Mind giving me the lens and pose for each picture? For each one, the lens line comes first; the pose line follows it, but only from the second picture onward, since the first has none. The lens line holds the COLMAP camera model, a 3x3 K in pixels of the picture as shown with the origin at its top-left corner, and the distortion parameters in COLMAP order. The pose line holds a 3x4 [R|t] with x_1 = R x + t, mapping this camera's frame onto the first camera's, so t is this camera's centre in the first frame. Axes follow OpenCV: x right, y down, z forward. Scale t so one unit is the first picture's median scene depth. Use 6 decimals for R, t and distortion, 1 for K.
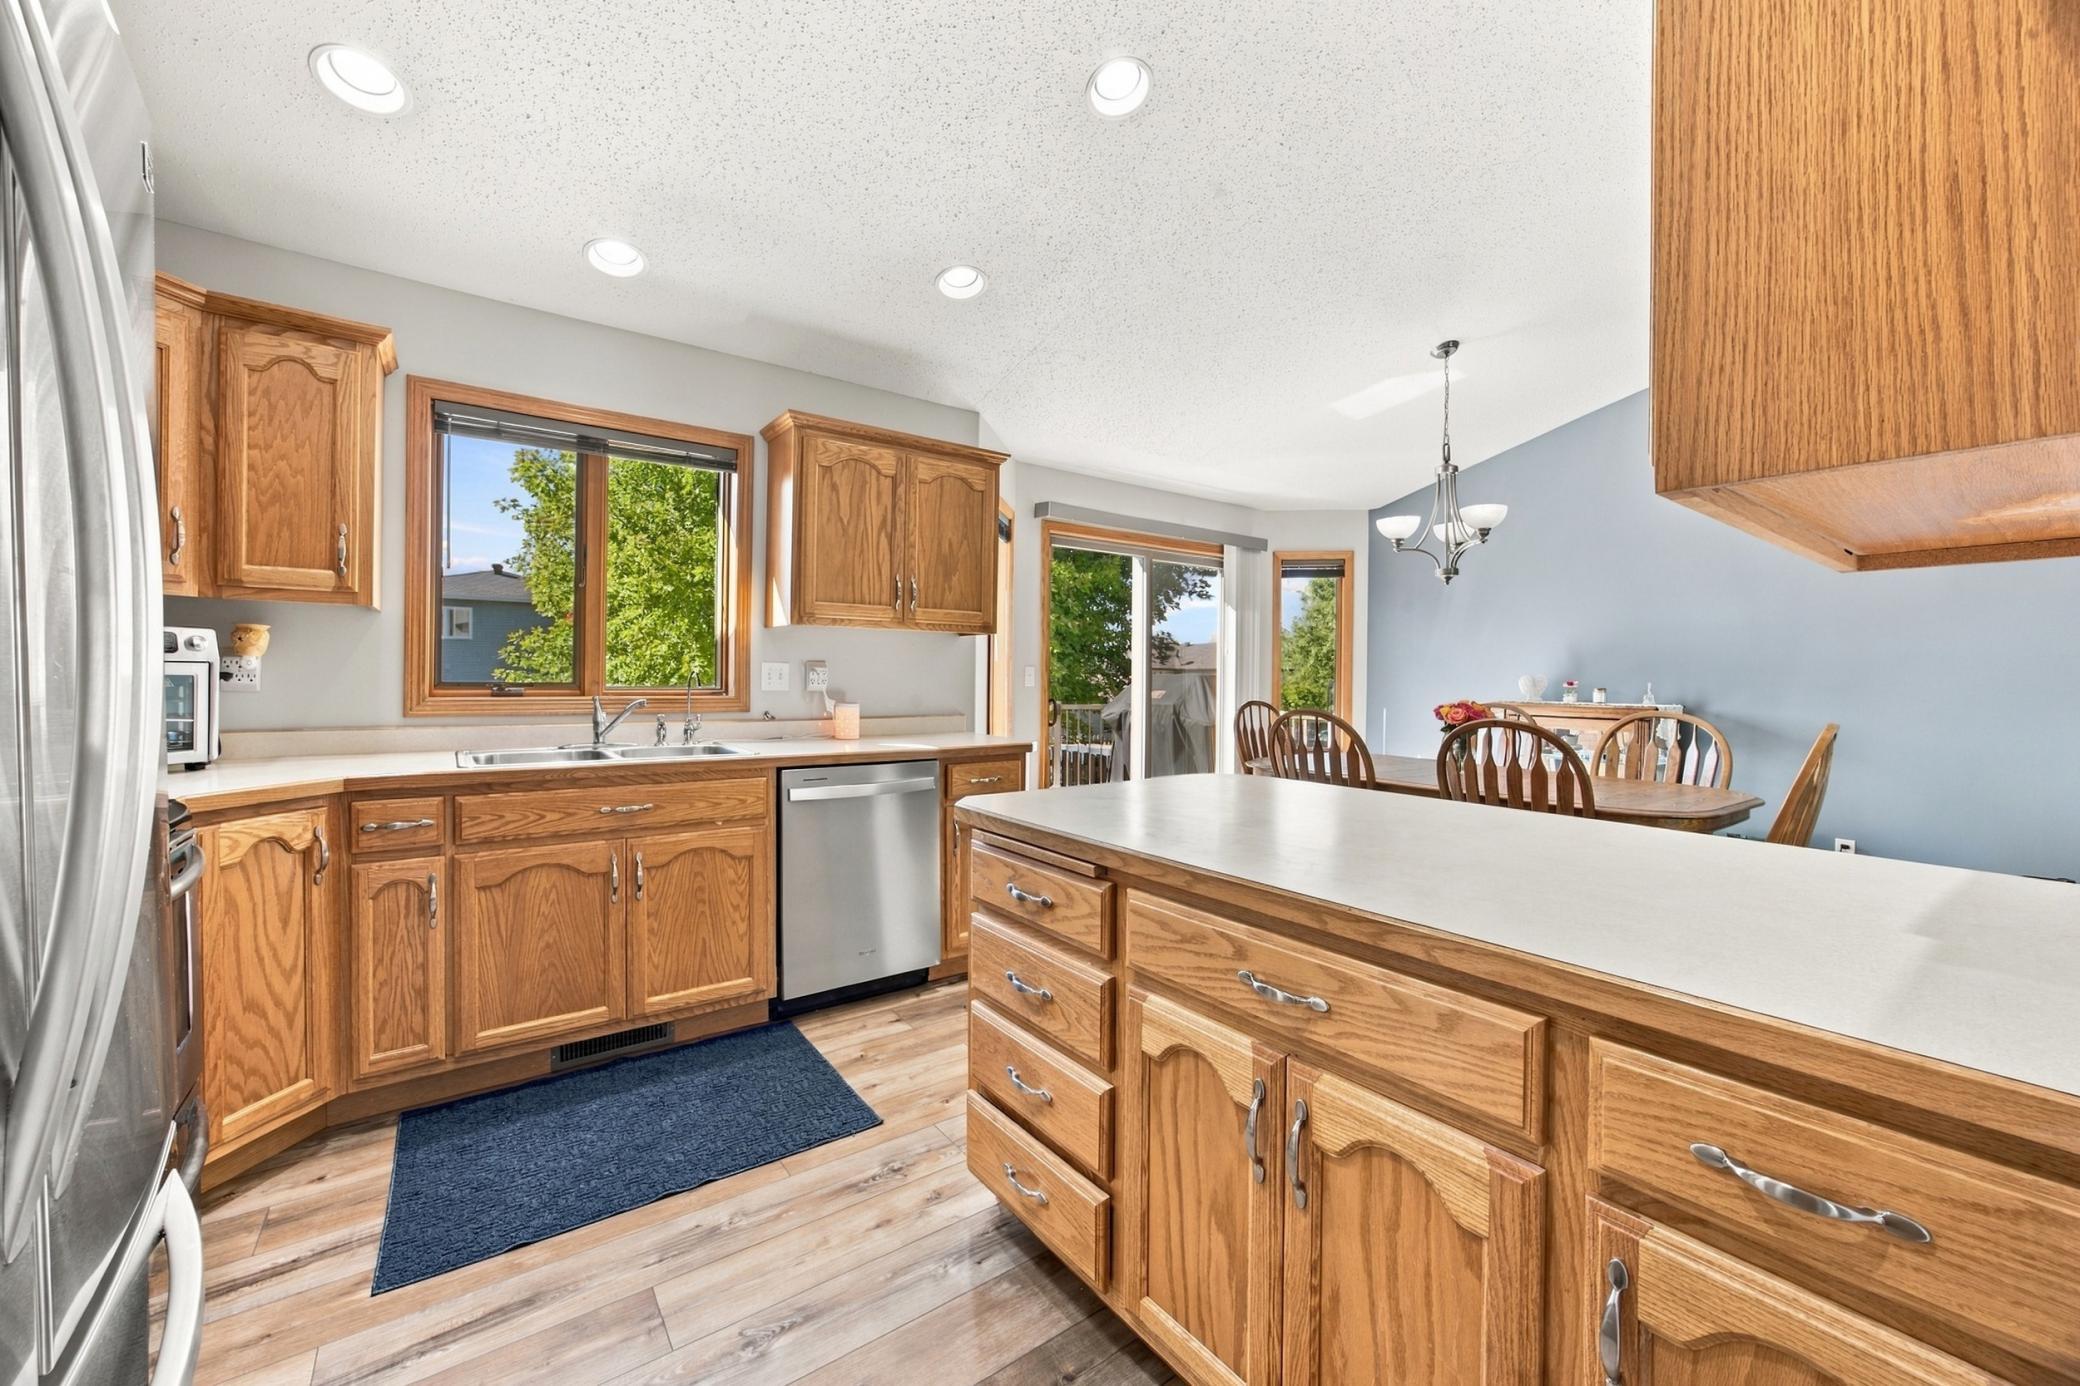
lens RADIAL K [[802.5, 0, 1031.7], [0, 802.5, 683.5], [0, 0, 1]] dist [-0.032254, 0.000057]
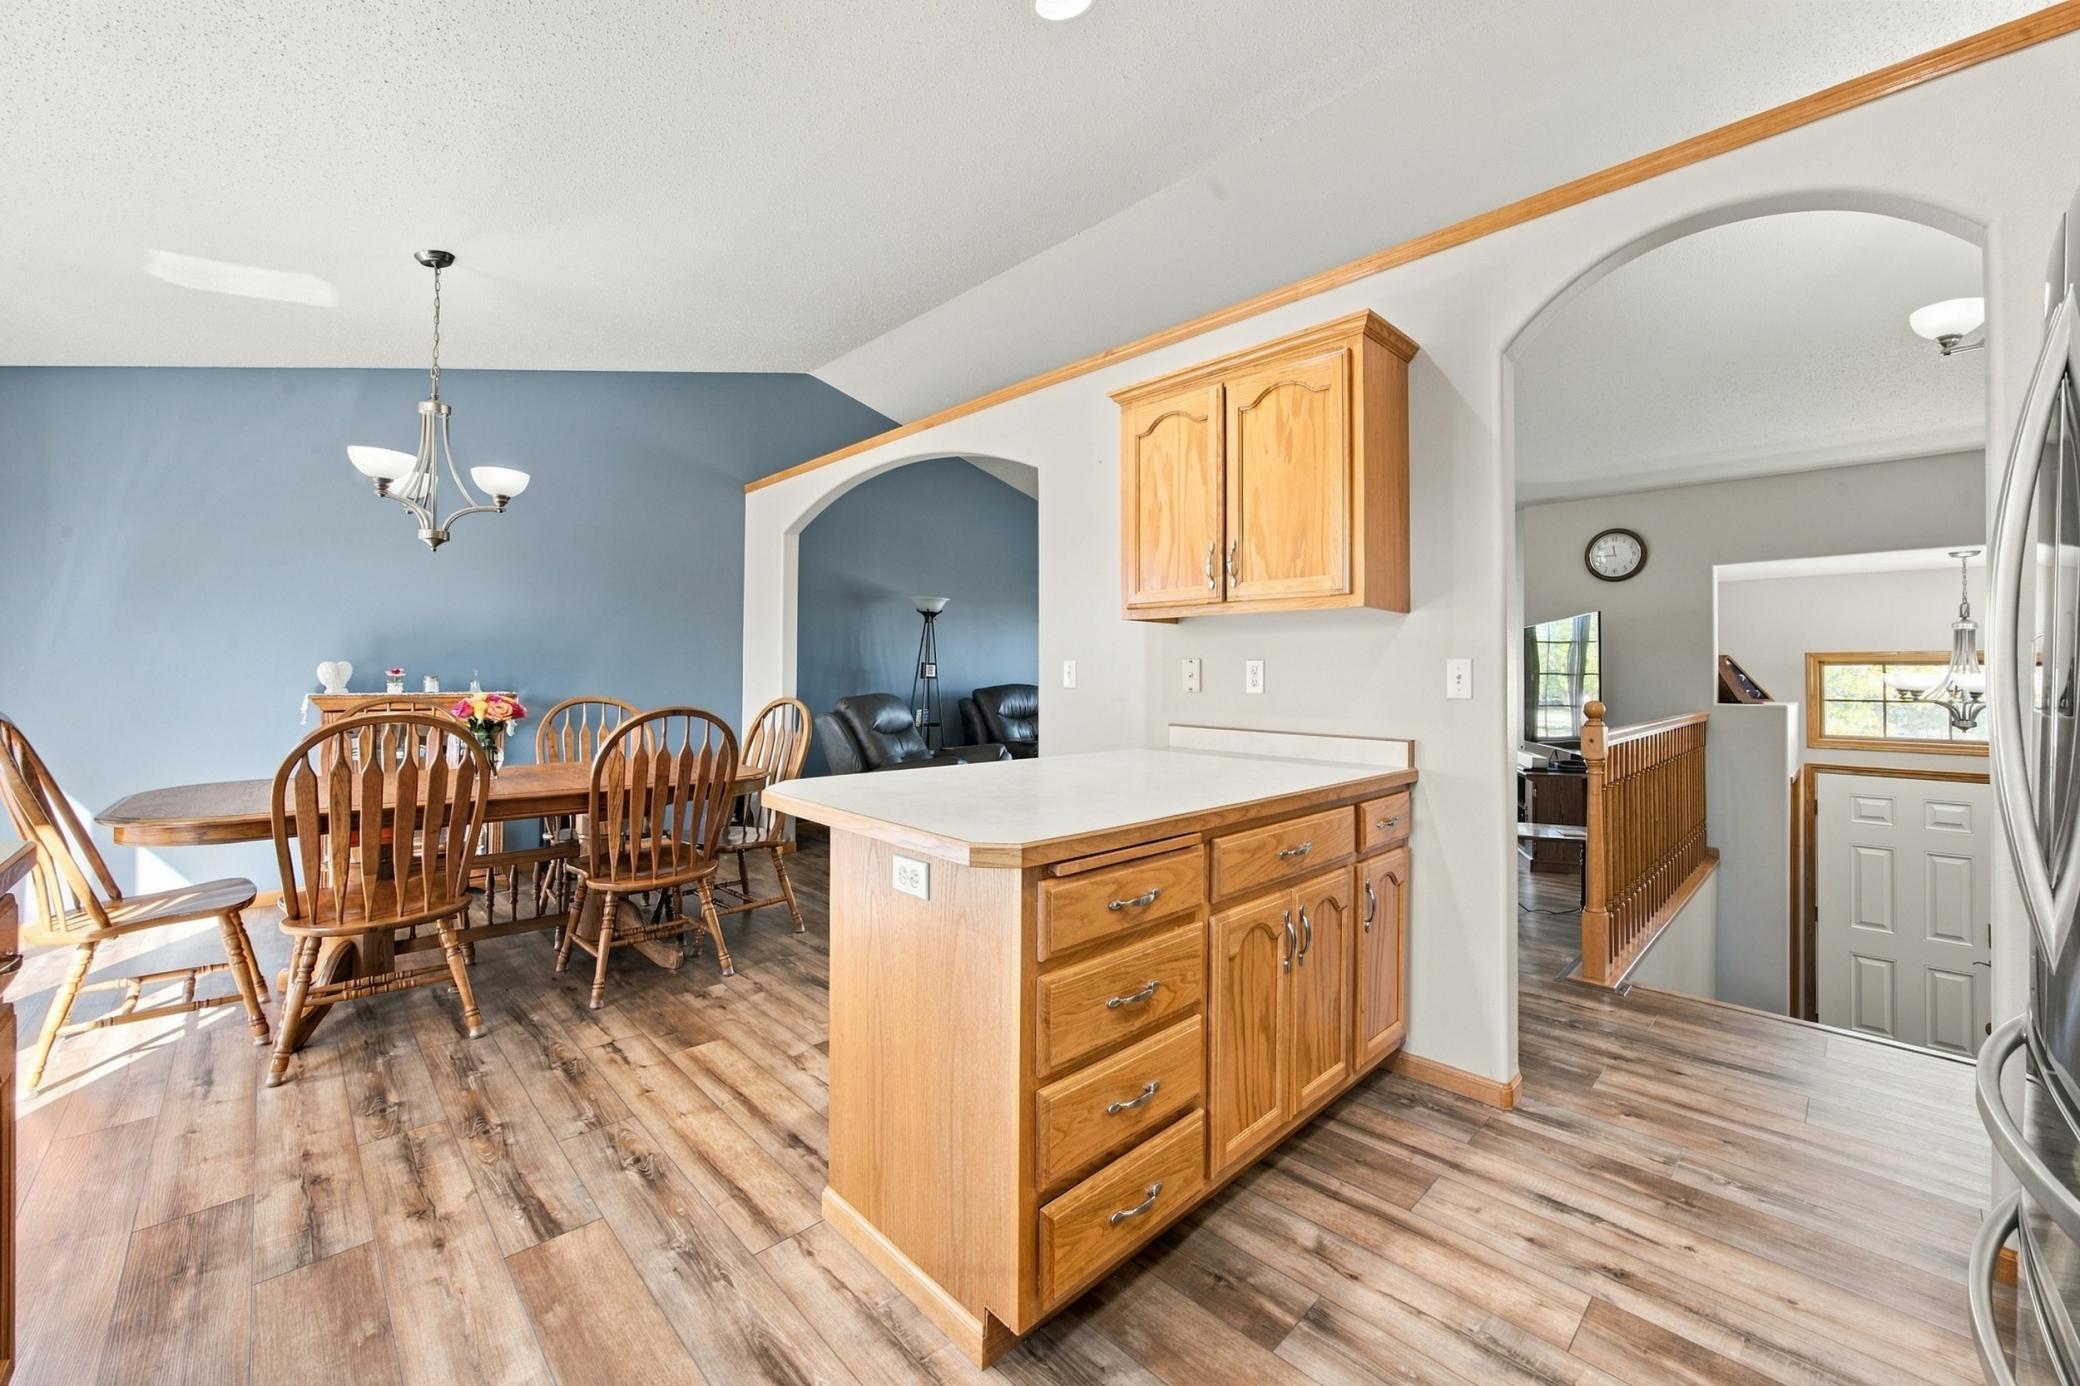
lens RADIAL K [[814.1, 0, 1042.6], [0, 814.1, 670.4], [0, 0, 1]] dist [-0.011909, 0.000795]
pose [[-0.150050, -0.008252, 0.988644, -0.970537], [0.002072, 0.999960, 0.008661, -0.020900], [-0.988676, 0.003349, -0.150027, 1.279027]]
